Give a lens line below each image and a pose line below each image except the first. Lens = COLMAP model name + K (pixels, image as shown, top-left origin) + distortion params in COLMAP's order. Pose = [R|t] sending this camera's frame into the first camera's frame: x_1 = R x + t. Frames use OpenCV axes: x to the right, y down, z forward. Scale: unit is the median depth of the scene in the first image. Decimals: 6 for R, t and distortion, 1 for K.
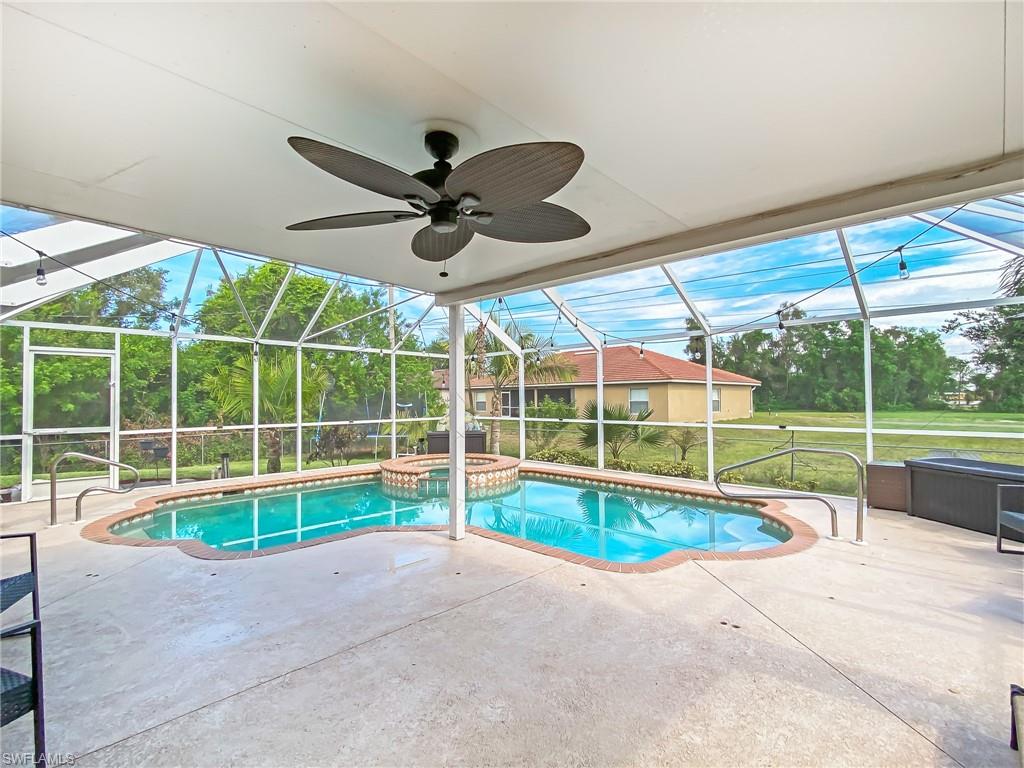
lens RADIAL K [[484.5, 0, 511.0], [0, 484.5, 387.5], [0, 0, 1]] dist [0.004539, -0.009801]
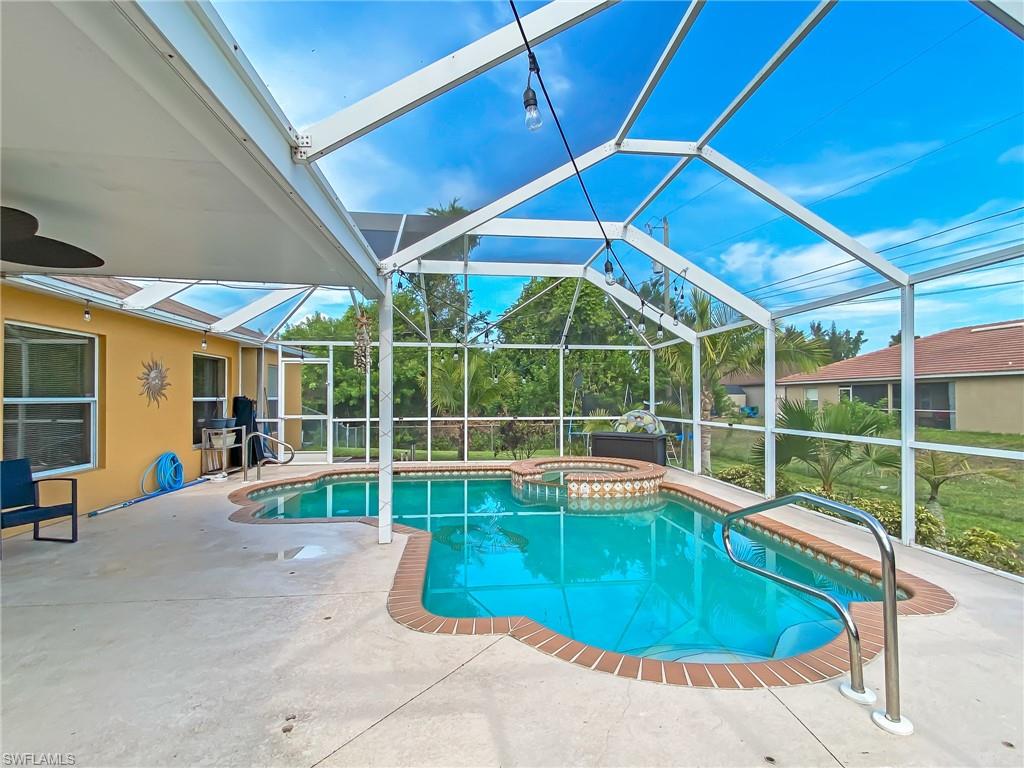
lens RADIAL K [[496.6, 0, 512.0], [0, 496.6, 393.3], [0, 0, 1]] dist [0.005232, -0.007065]
pose [[0.773716, 0.003941, -0.633520, 0.664568], [0.007603, 0.999851, 0.015505, 0.004516], [0.633487, -0.016813, 0.773571, 0.383311]]
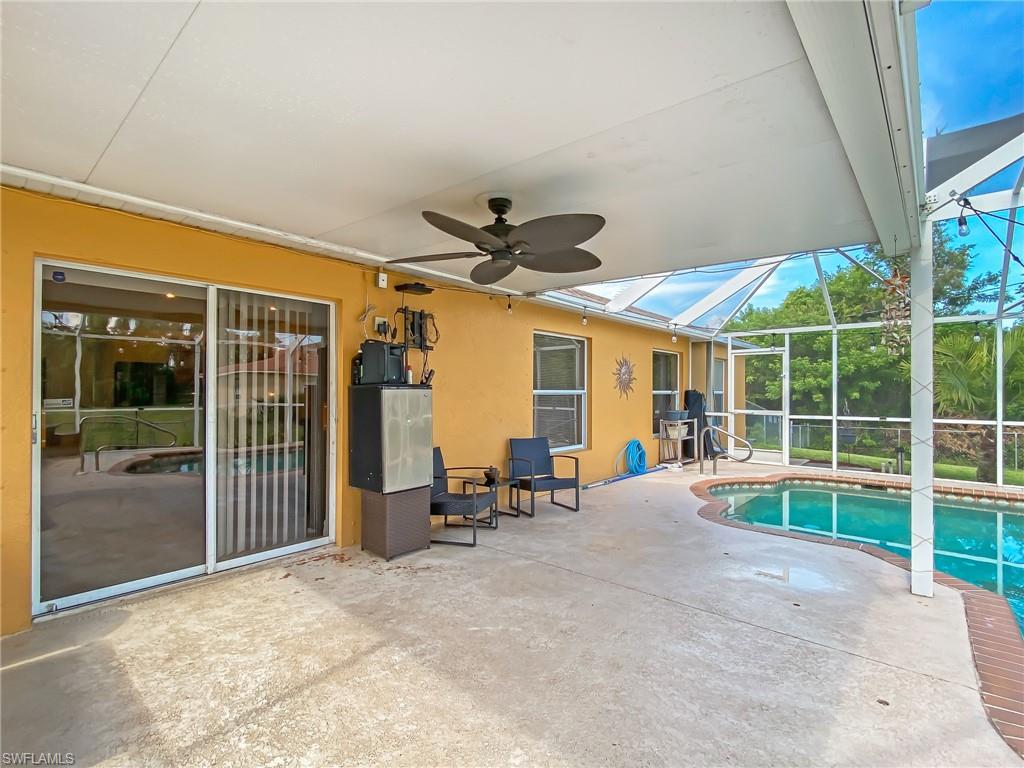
lens RADIAL K [[480.1, 0, 505.2], [0, 480.1, 383.8], [0, 0, 1]] dist [0.003846, 0.000043]
pose [[0.052096, -0.006016, -0.998624, 0.501168], [0.017920, 0.999826, -0.005088, 0.011090], [0.998481, -0.017631, 0.052195, 0.367268]]
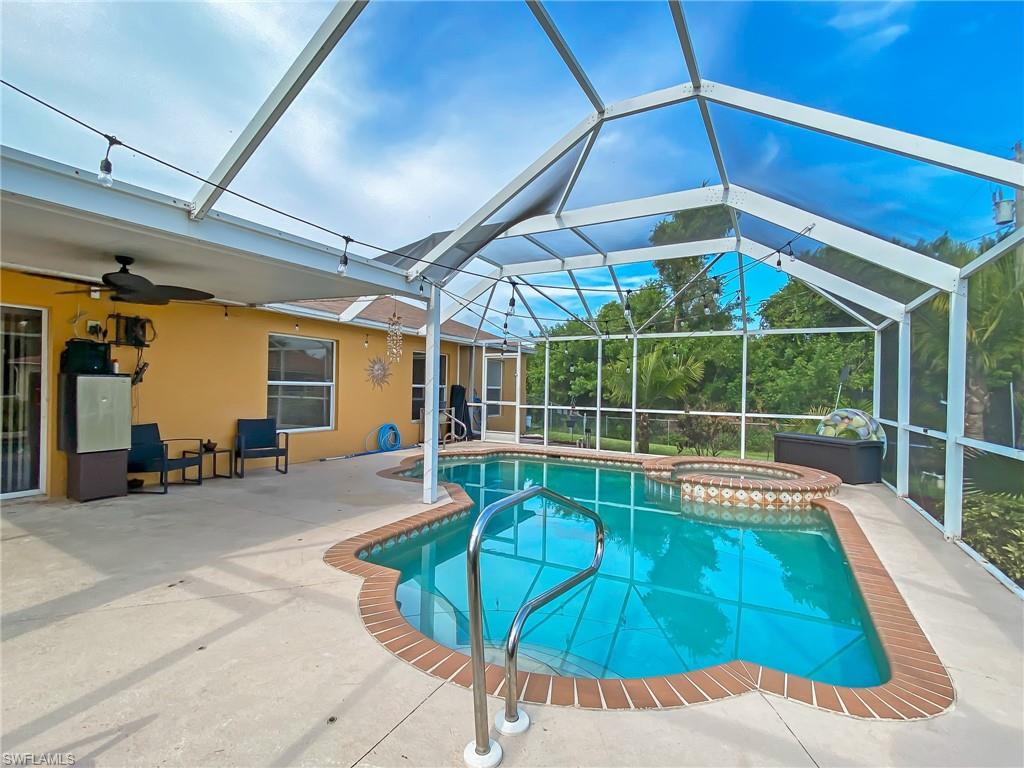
lens RADIAL K [[484.5, 0, 511.0], [0, 484.5, 387.5], [0, 0, 1]] dist [0.004539, -0.009801]
pose [[0.273125, 0.012730, -0.961894, 0.986887], [-0.000984, 0.999916, 0.012954, 0.021902], [0.961978, -0.002591, 0.273115, 0.829662]]
